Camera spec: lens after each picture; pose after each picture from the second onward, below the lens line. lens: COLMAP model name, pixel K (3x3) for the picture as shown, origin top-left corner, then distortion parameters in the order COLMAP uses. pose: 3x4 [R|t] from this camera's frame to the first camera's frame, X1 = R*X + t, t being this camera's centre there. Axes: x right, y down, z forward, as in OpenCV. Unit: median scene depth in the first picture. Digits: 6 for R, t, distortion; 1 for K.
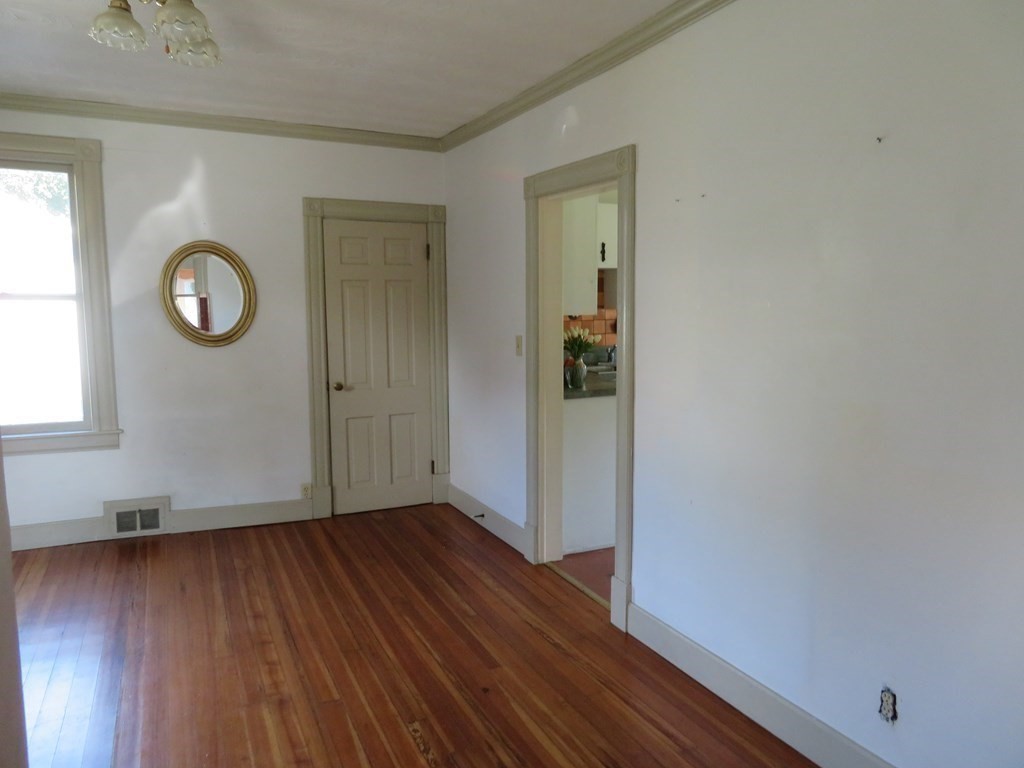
lens RADIAL K [[724.9, 0, 512.0], [0, 724.9, 384.0], [0, 0, 1]] dist [-0.019385, 0.006650]
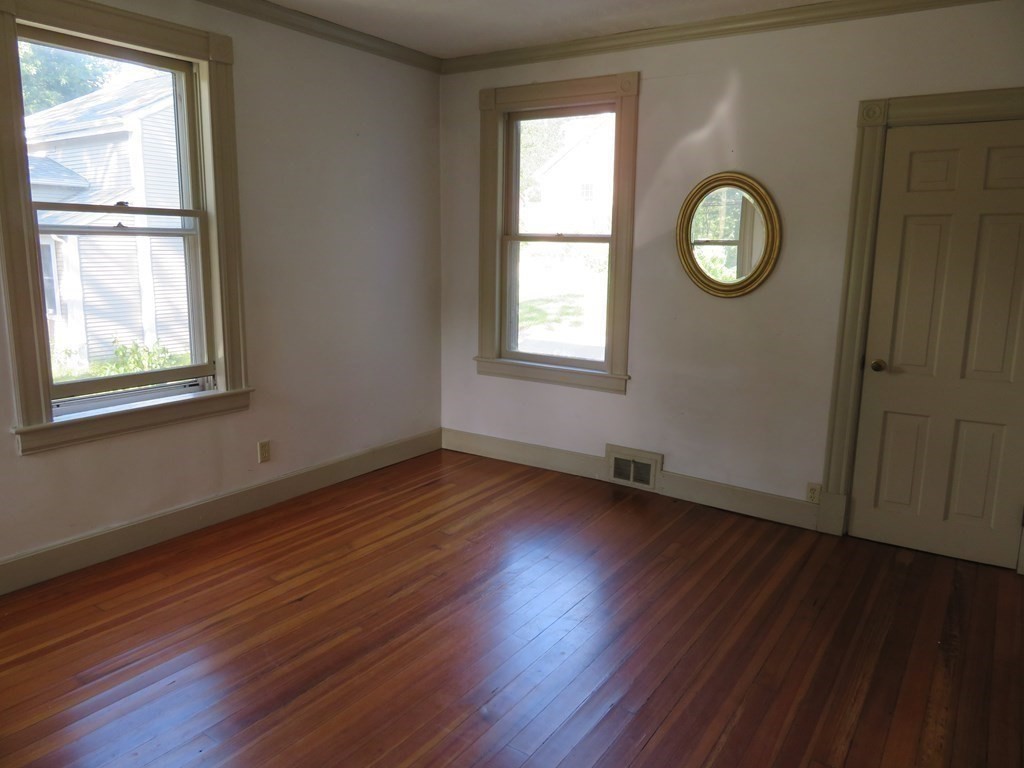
lens RADIAL K [[724.9, 0, 512.0], [0, 724.9, 384.0], [0, 0, 1]] dist [-0.019385, 0.006650]
pose [[0.508363, 0.165948, -0.845002, 0.202821], [-0.110400, 0.985718, 0.127166, -0.032410], [0.854037, 0.028642, 0.519423, 0.347225]]
